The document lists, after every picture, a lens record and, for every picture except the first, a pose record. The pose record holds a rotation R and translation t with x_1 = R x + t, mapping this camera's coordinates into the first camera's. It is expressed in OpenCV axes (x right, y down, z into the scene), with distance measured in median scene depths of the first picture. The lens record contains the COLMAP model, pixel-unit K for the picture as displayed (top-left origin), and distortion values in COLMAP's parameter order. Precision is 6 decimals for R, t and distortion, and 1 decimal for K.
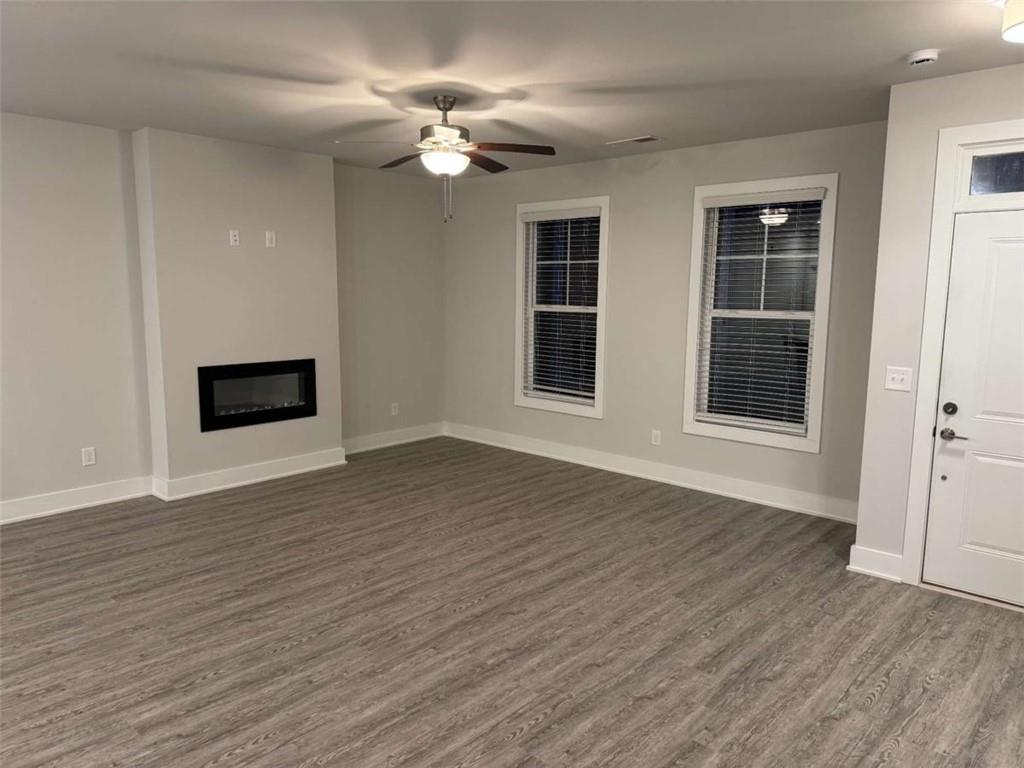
lens RADIAL K [[714.2, 0, 511.2], [0, 714.2, 383.1], [0, 0, 1]] dist [0.053462, -0.060846]
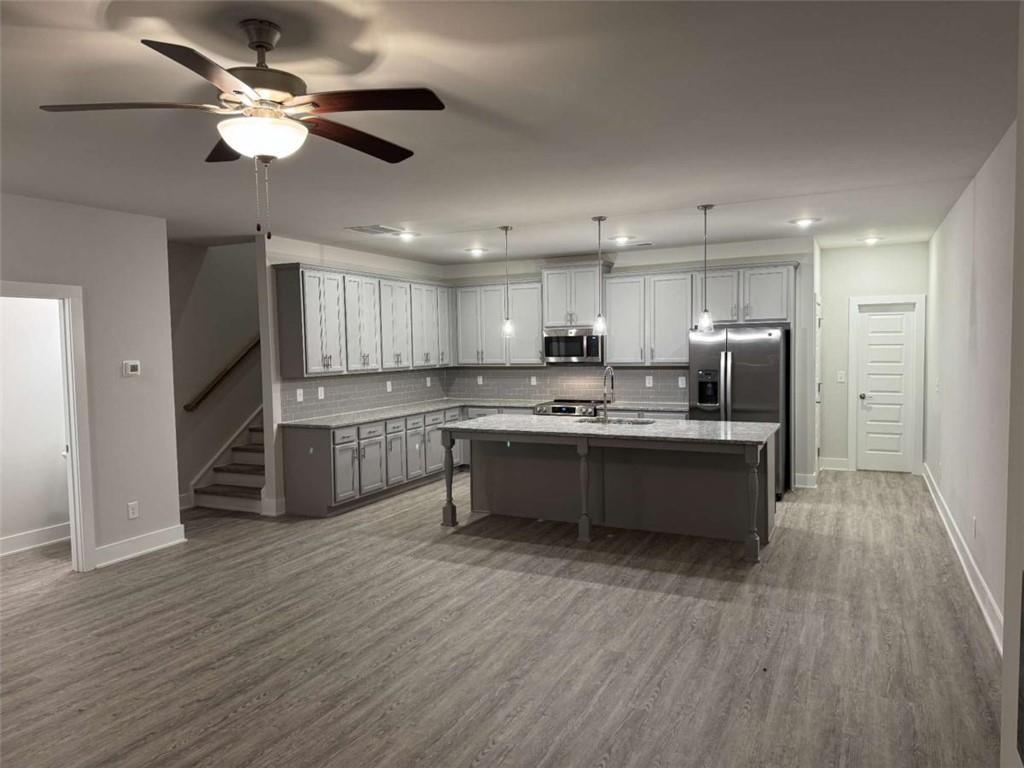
lens RADIAL K [[714.2, 0, 511.8], [0, 714.2, 384.0], [0, 0, 1]] dist [0.053462, -0.060846]
pose [[-0.960786, 0.024585, -0.276200, -0.129329], [-0.028294, 0.982171, 0.185848, -0.248838], [0.275845, 0.186375, -0.942960, 1.782910]]
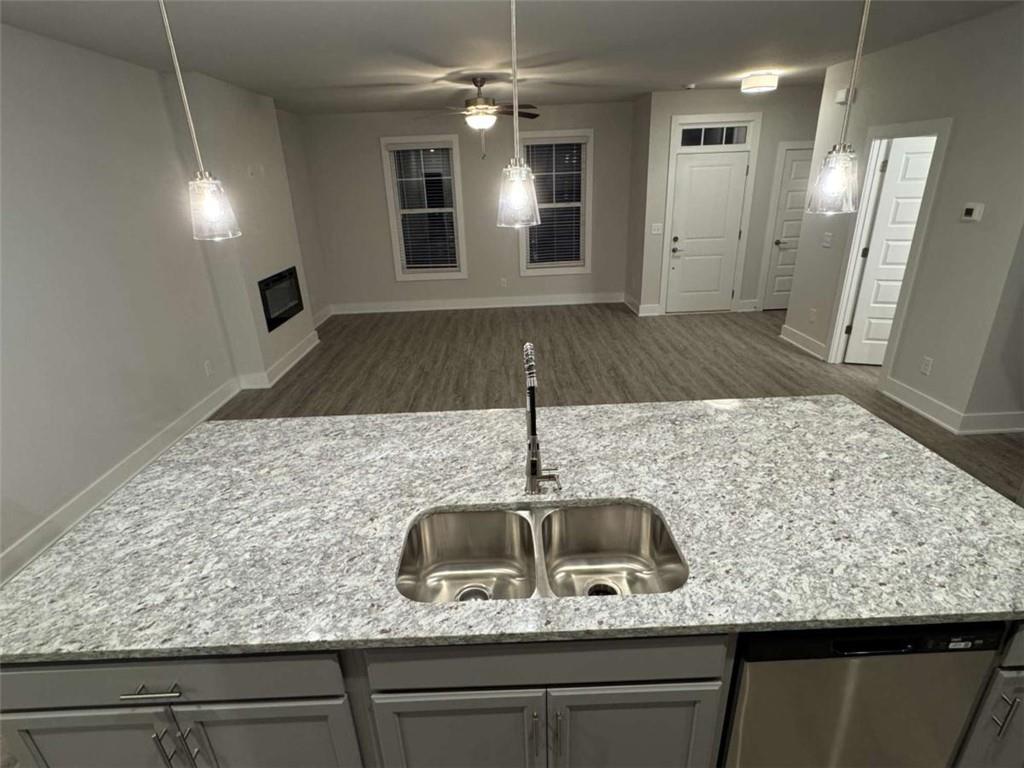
lens RADIAL K [[528.3, 0, 510.4], [0, 528.3, 388.3], [0, 0, 1]] dist [-0.010656, -0.000990]
pose [[0.727822, -0.288976, 0.621907, -1.051398], [0.136789, 0.949831, 0.281265, -0.063181], [-0.671985, -0.119641, 0.730836, 0.008883]]
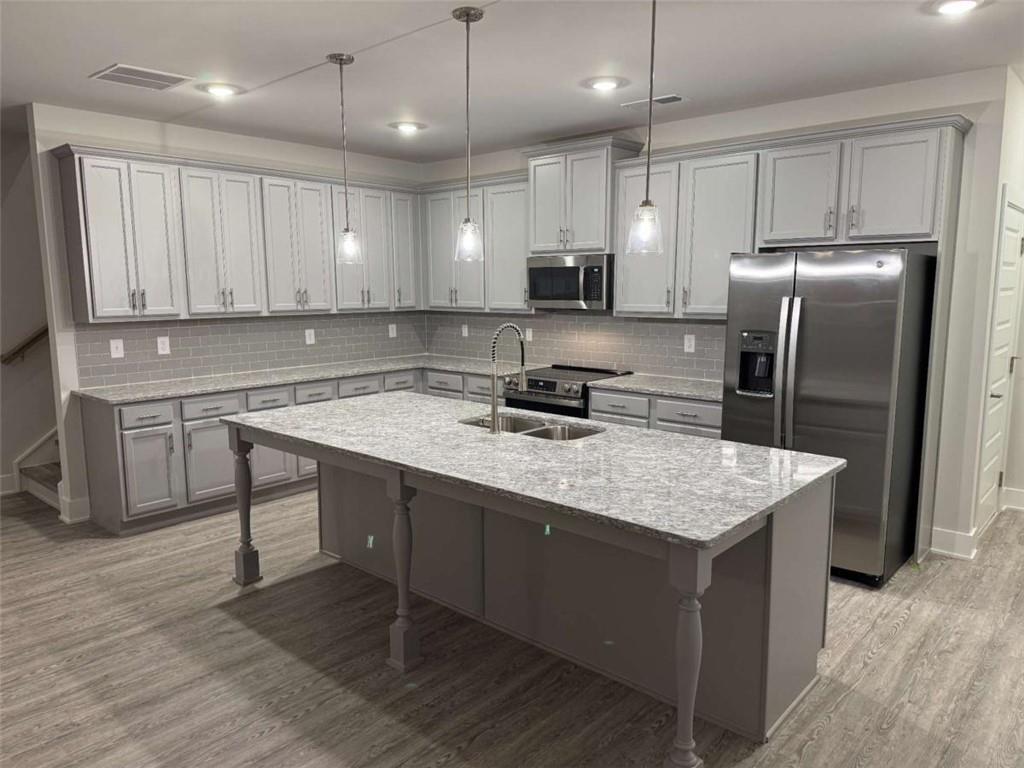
lens RADIAL K [[714.2, 0, 512.5], [0, 714.2, 387.6], [0, 0, 1]] dist [0.053462, -0.060846]
pose [[-0.999939, -0.002900, -0.010647, -0.804105], [-0.005783, 0.959442, 0.281848, -0.155100], [0.009398, 0.281892, -0.959400, 1.121623]]
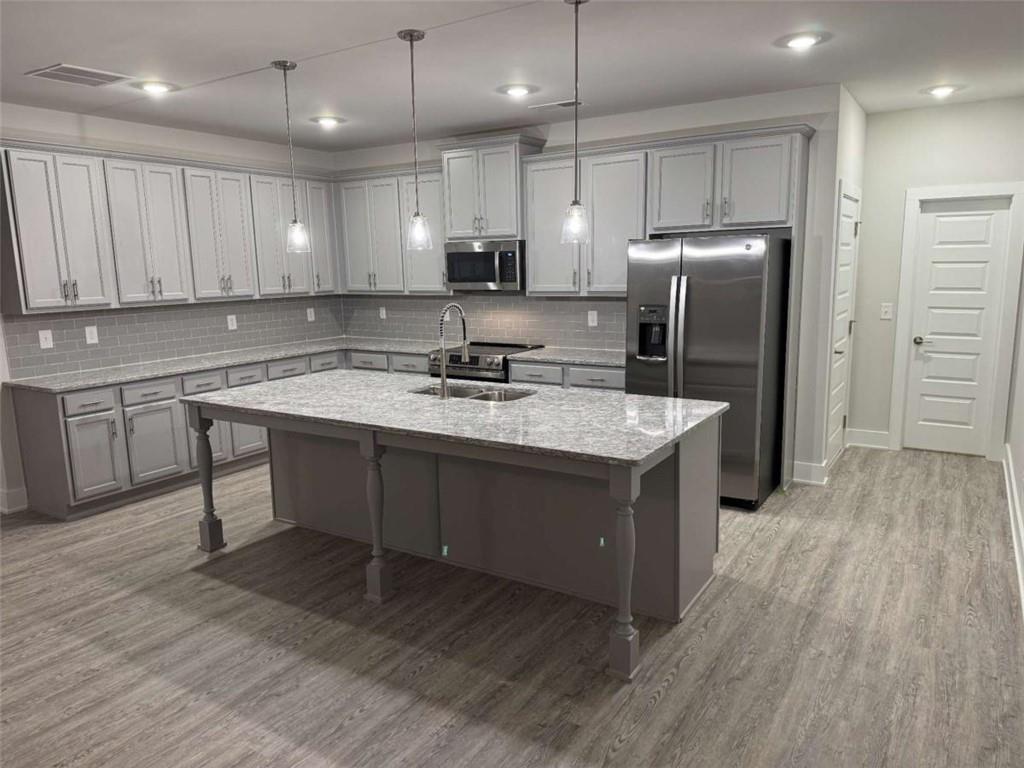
lens RADIAL K [[714.2, 0, 516.1], [0, 714.2, 389.6], [0, 0, 1]] dist [0.053462, -0.060846]
pose [[-0.984229, 0.042783, -0.171648, -0.719992], [-0.012042, 0.951859, 0.306300, -0.177956], [0.176489, 0.303536, -0.936332, 1.258522]]
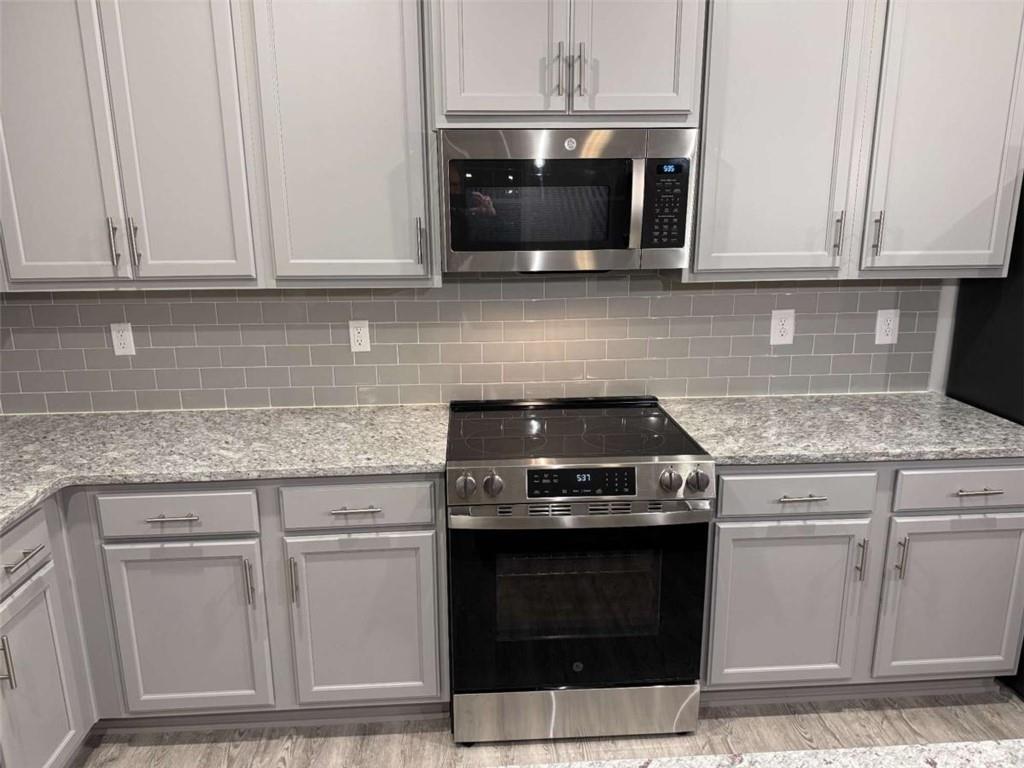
lens RADIAL K [[714.2, 0, 514.2], [0, 714.2, 388.1], [0, 0, 1]] dist [0.053462, -0.060846]
pose [[-0.695997, 0.168969, -0.697881, -0.496140], [-0.097758, 0.940571, 0.325223, 0.001859], [0.711359, 0.294577, -0.638117, 0.078984]]
